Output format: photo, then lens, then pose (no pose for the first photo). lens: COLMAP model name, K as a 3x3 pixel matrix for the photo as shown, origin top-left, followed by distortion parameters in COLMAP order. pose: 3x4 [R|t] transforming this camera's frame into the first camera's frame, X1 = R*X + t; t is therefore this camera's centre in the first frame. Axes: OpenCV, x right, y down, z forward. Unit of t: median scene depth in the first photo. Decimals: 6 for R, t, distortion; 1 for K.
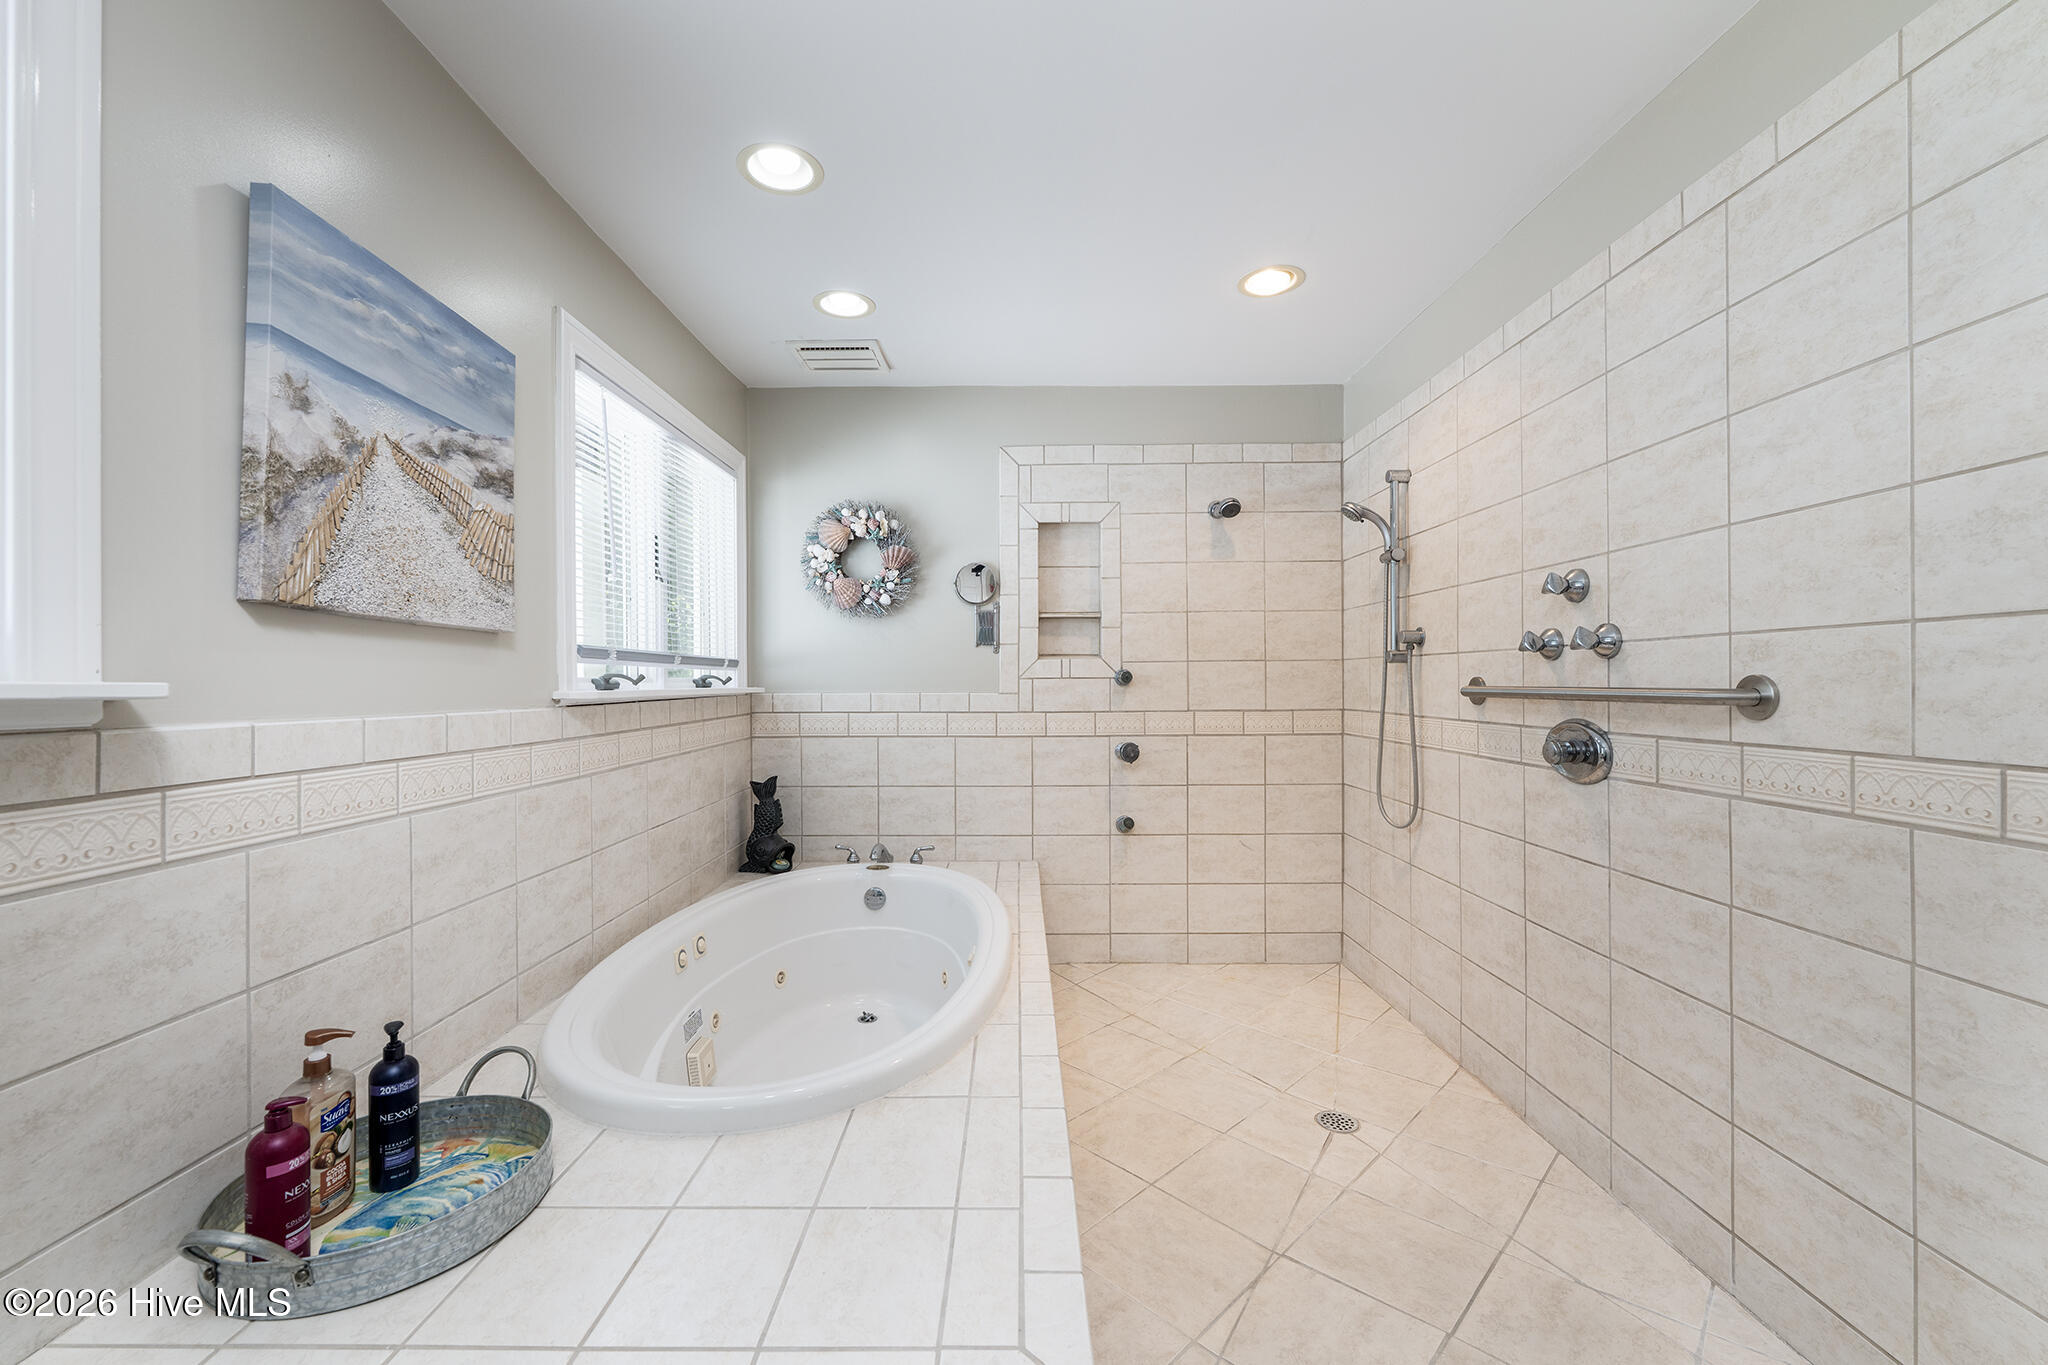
lens RADIAL K [[828.1, 0, 1018.6], [0, 828.1, 676.9], [0, 0, 1]] dist [0.006375, -0.000629]
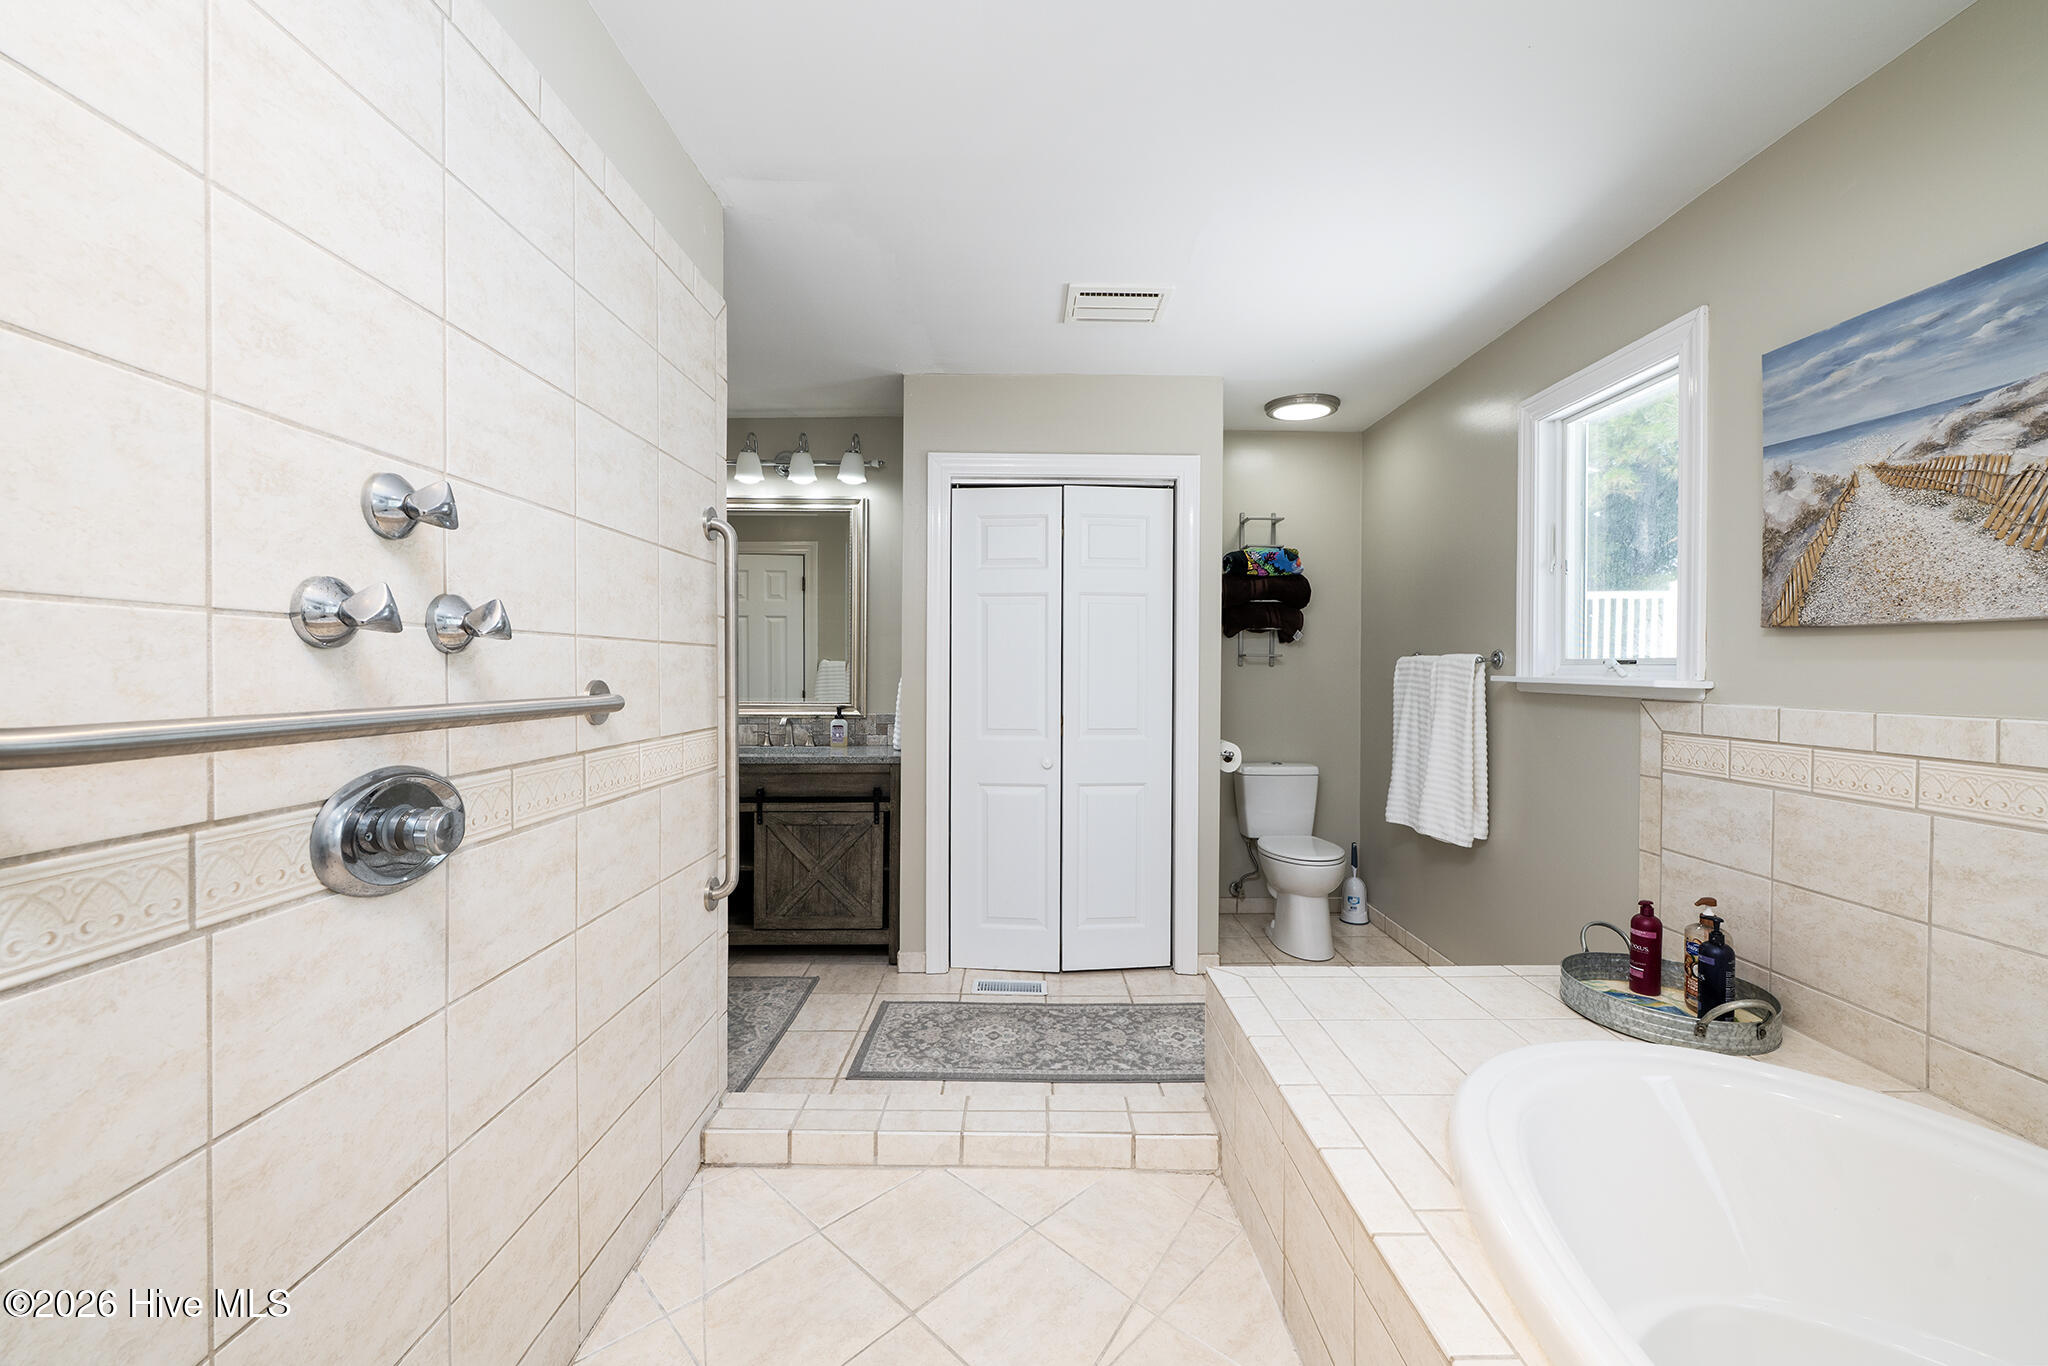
lens RADIAL K [[828.1, 0, 1030.2], [0, 828.1, 680.7], [0, 0, 1]] dist [0.006375, -0.000629]
pose [[-0.999859, 0.003908, -0.016319, 0.371698], [0.003825, 0.999980, 0.005105, -0.005133], [0.016339, 0.005042, -0.999854, 1.965394]]
